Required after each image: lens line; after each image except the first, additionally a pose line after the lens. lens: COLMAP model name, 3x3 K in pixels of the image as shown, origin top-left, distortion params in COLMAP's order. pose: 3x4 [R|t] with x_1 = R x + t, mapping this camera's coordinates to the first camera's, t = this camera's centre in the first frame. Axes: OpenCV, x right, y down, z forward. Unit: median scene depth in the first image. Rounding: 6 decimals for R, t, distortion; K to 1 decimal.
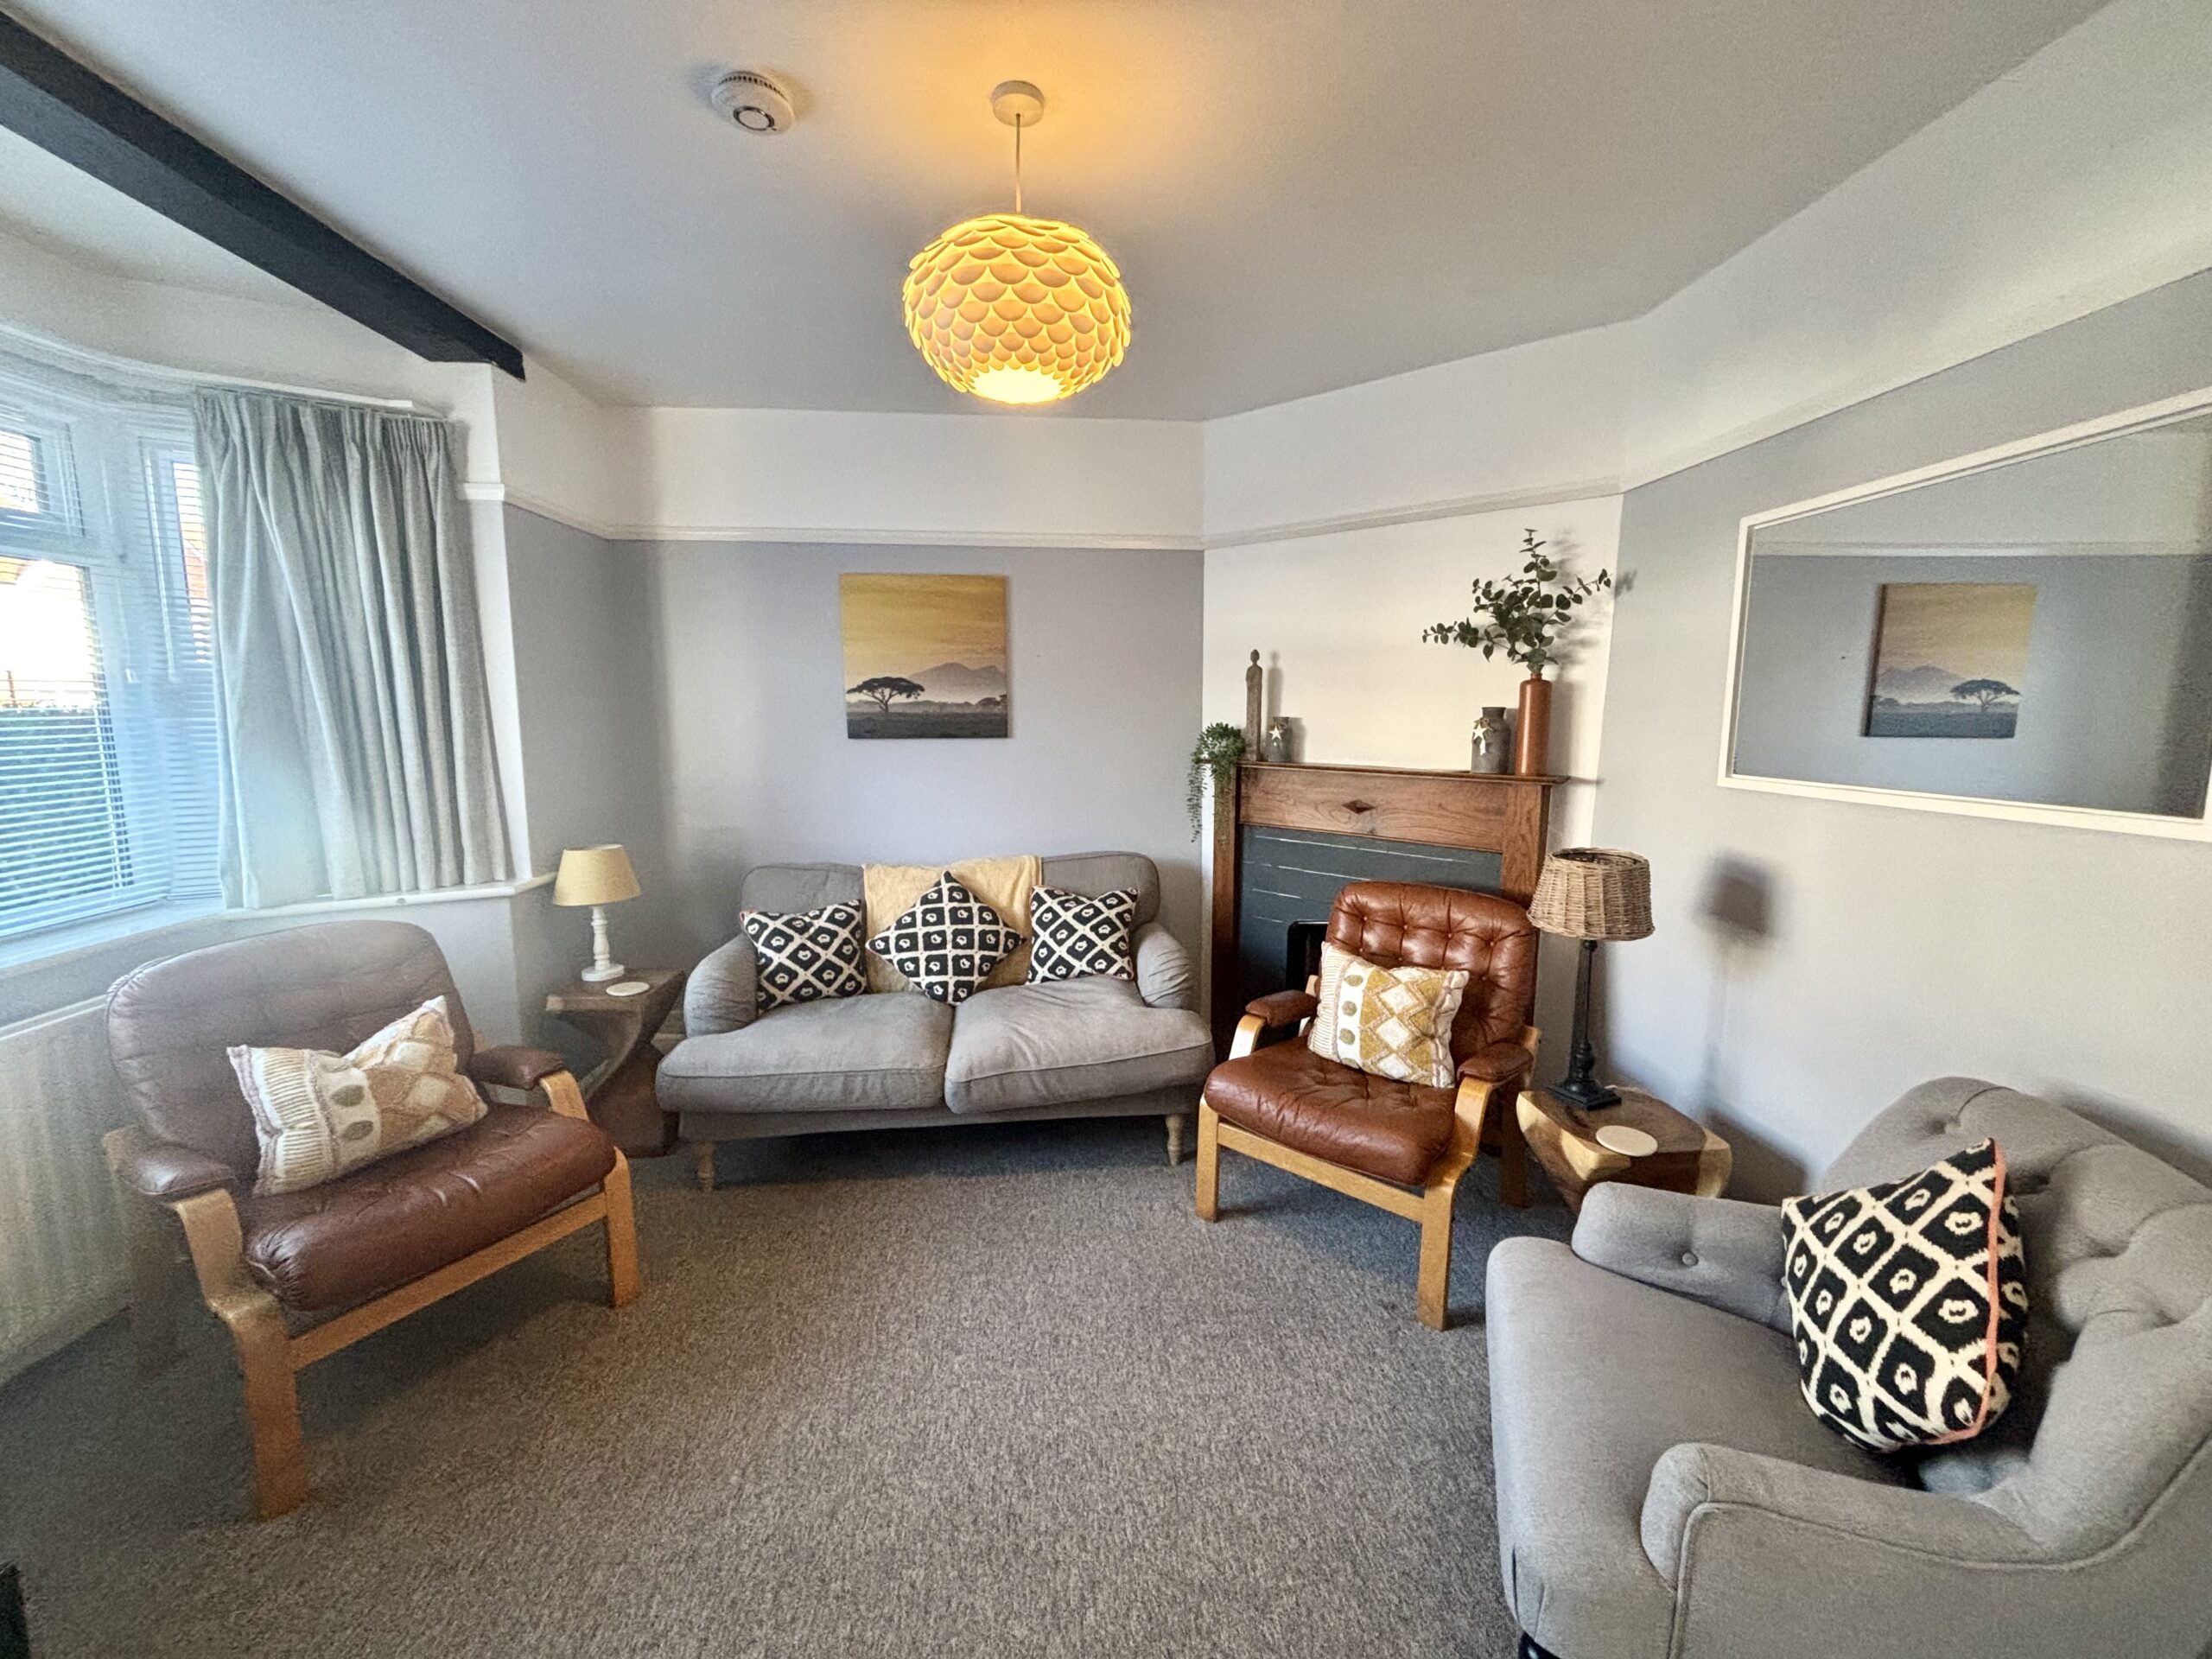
lens RADIAL K [[885.9, 0, 1109.6], [0, 885.9, 823.5], [0, 0, 1]] dist [0.000574, -0.000078]
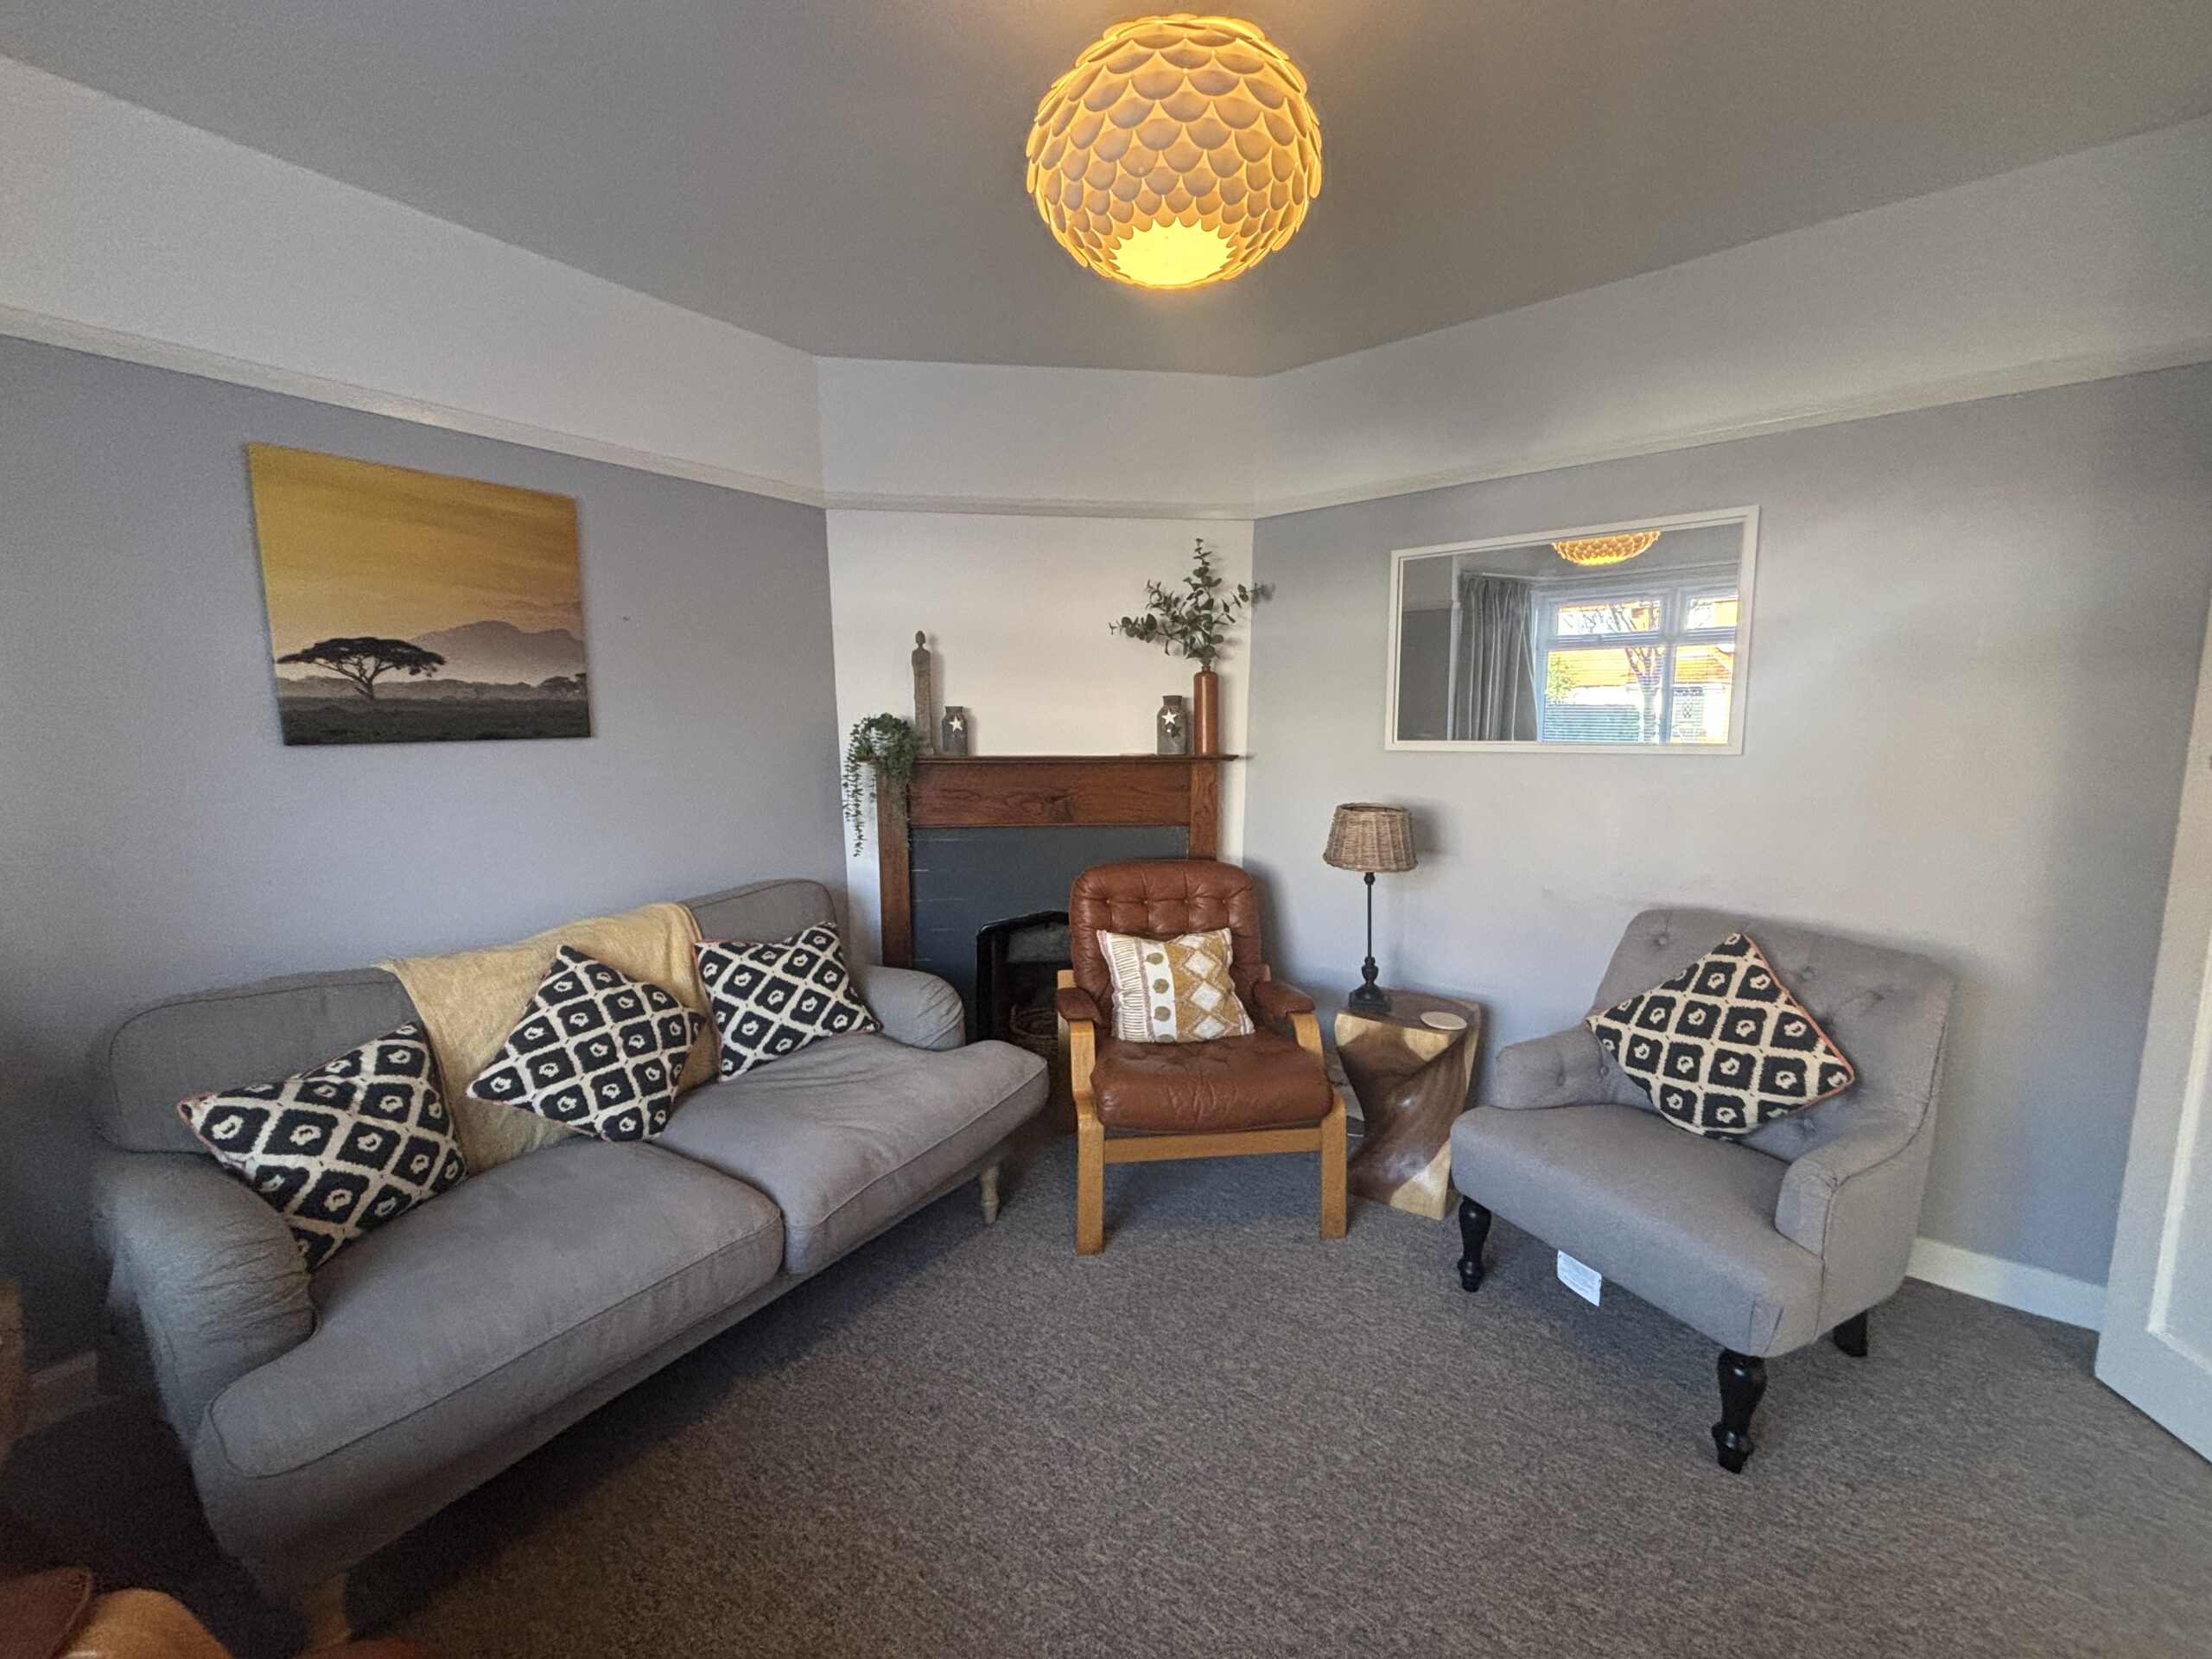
lens RADIAL K [[881.1, 0, 1104.4], [0, 881.1, 830.4], [0, 0, 1]] dist [-0.031161, -0.000096]
pose [[0.653668, -0.097750, 0.750442, -0.416040], [0.103979, 0.993819, 0.038882, -0.012932], [-0.749605, 0.052614, 0.659791, 0.308361]]
